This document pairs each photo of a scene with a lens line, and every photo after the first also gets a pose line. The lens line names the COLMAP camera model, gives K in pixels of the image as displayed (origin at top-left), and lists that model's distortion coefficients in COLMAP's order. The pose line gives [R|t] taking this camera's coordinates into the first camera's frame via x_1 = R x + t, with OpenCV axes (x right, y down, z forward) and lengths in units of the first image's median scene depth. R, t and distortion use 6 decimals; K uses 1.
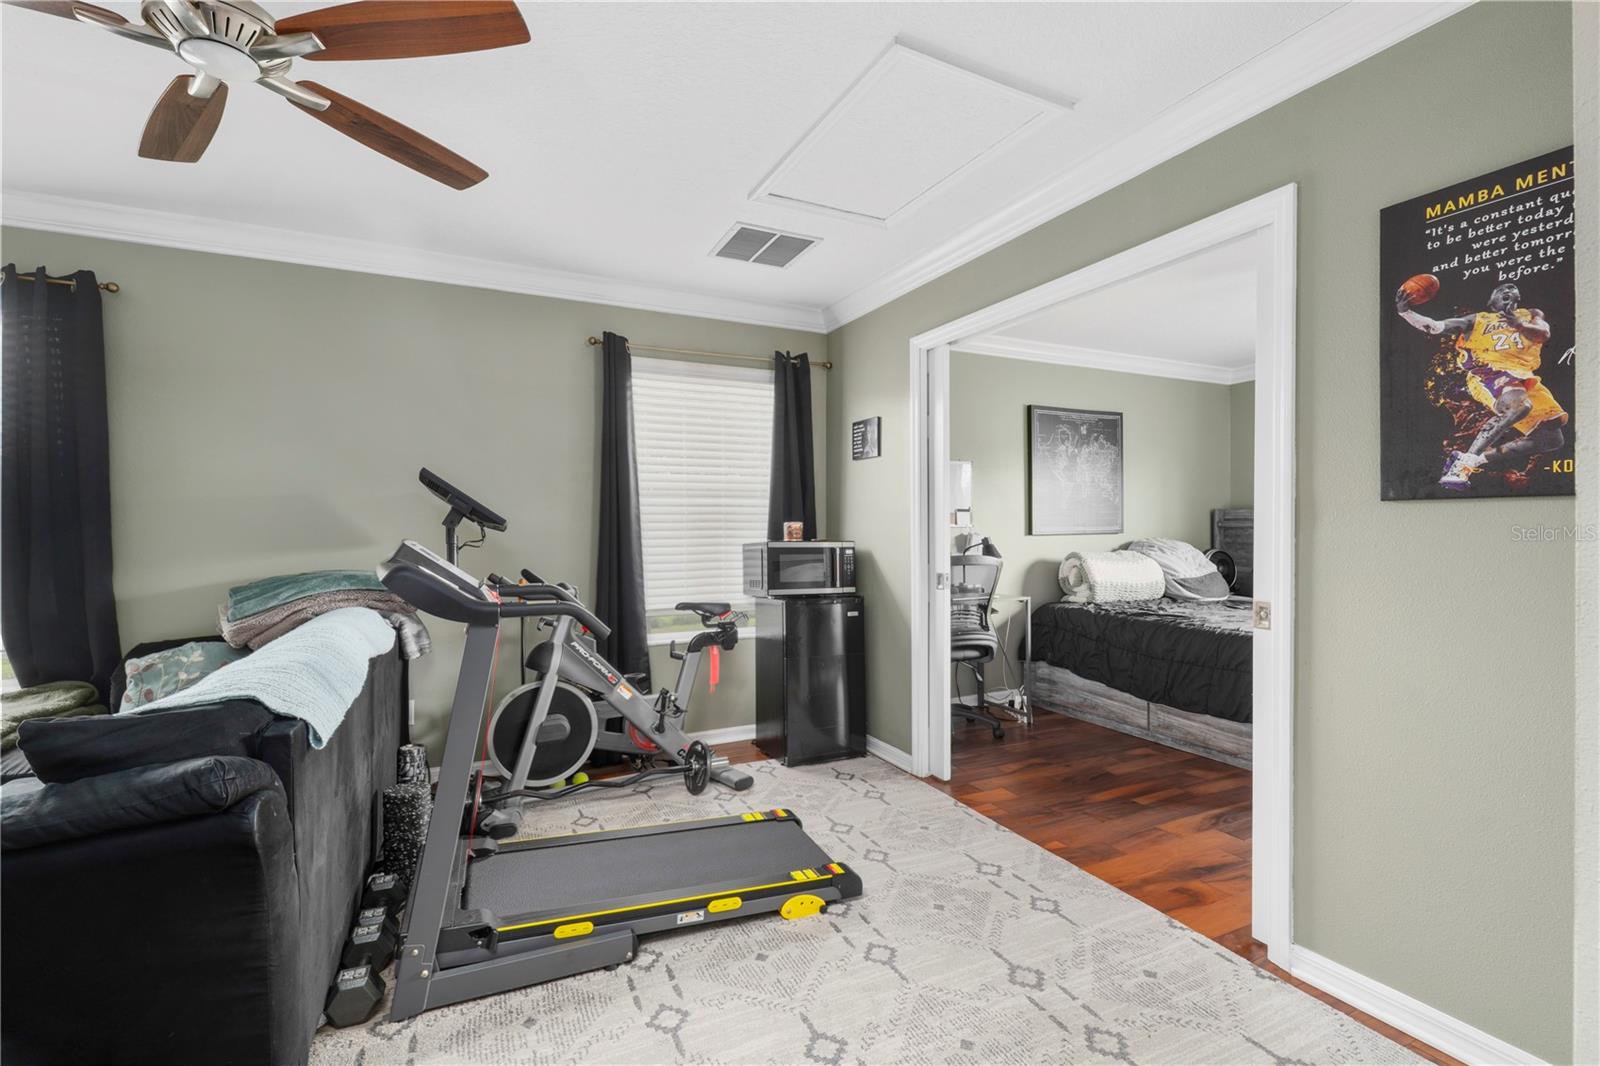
lens RADIAL K [[714.0, 0, 804.8], [0, 714.0, 529.5], [0, 0, 1]] dist [0.014478, -0.012650]
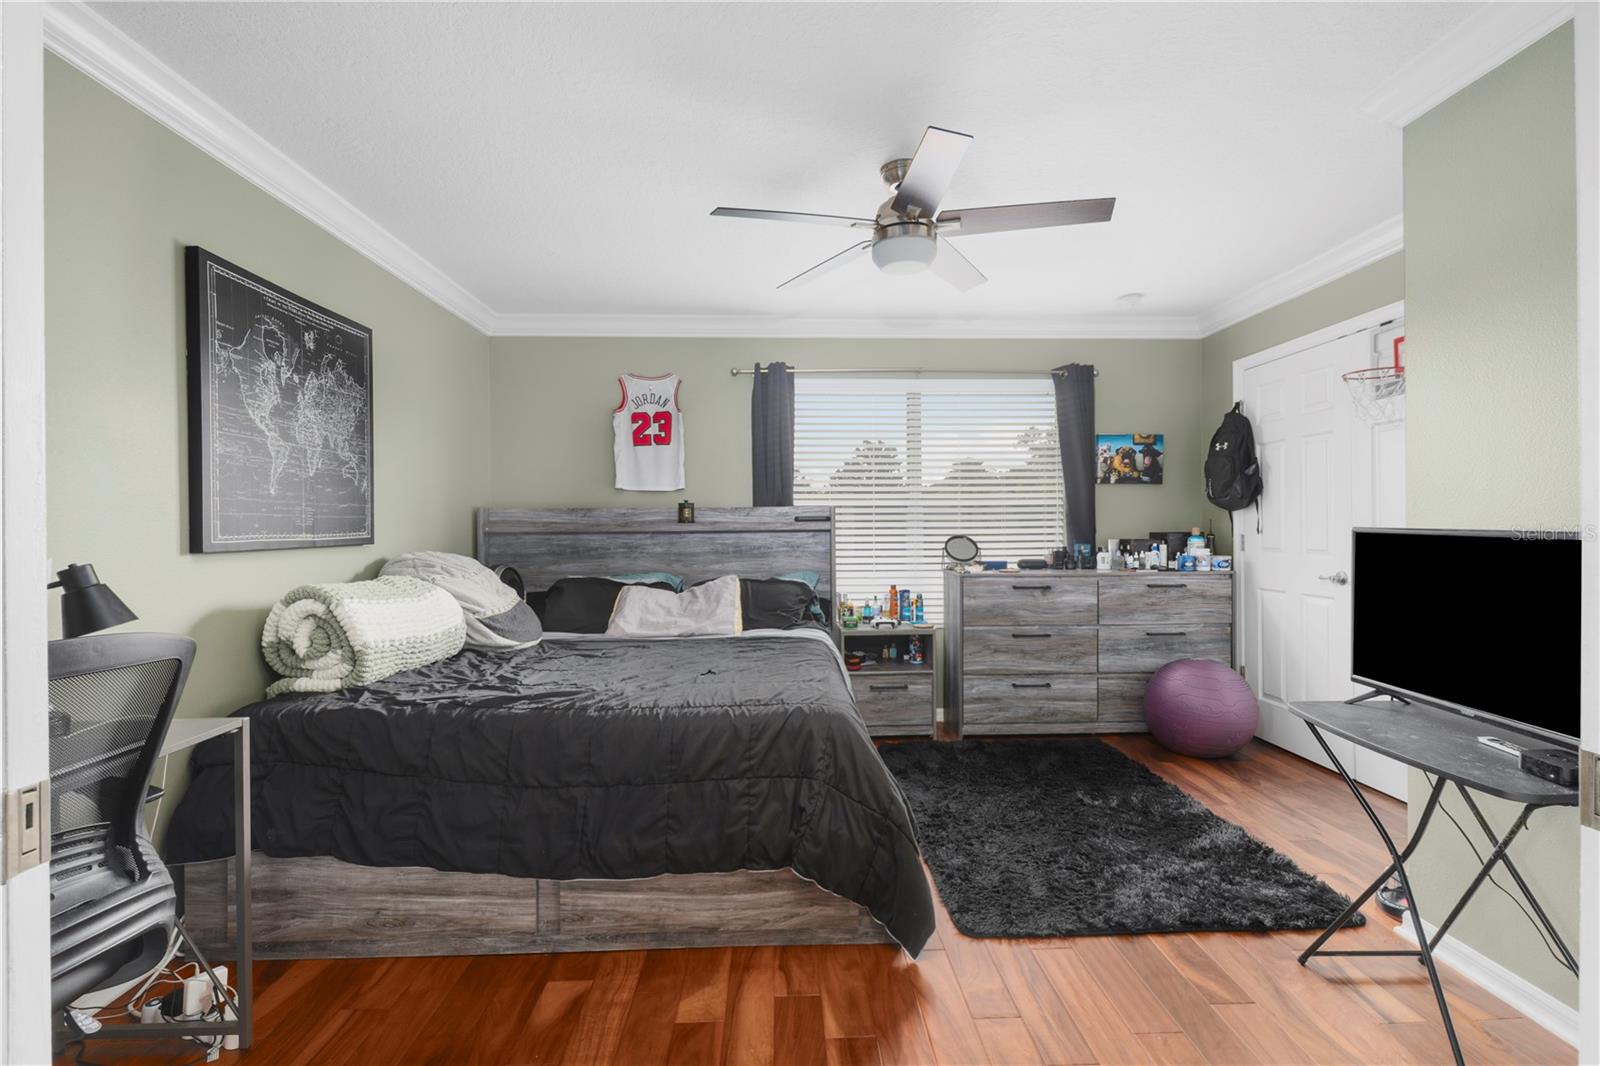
lens RADIAL K [[714.0, 0, 804.8], [0, 714.0, 529.5], [0, 0, 1]] dist [0.014478, -0.012650]
pose [[0.411718, 0.001457, 0.911310, 0.077156], [0.006189, 0.999971, -0.004395, -0.001902], [-0.911290, 0.007450, 0.411698, 0.498971]]
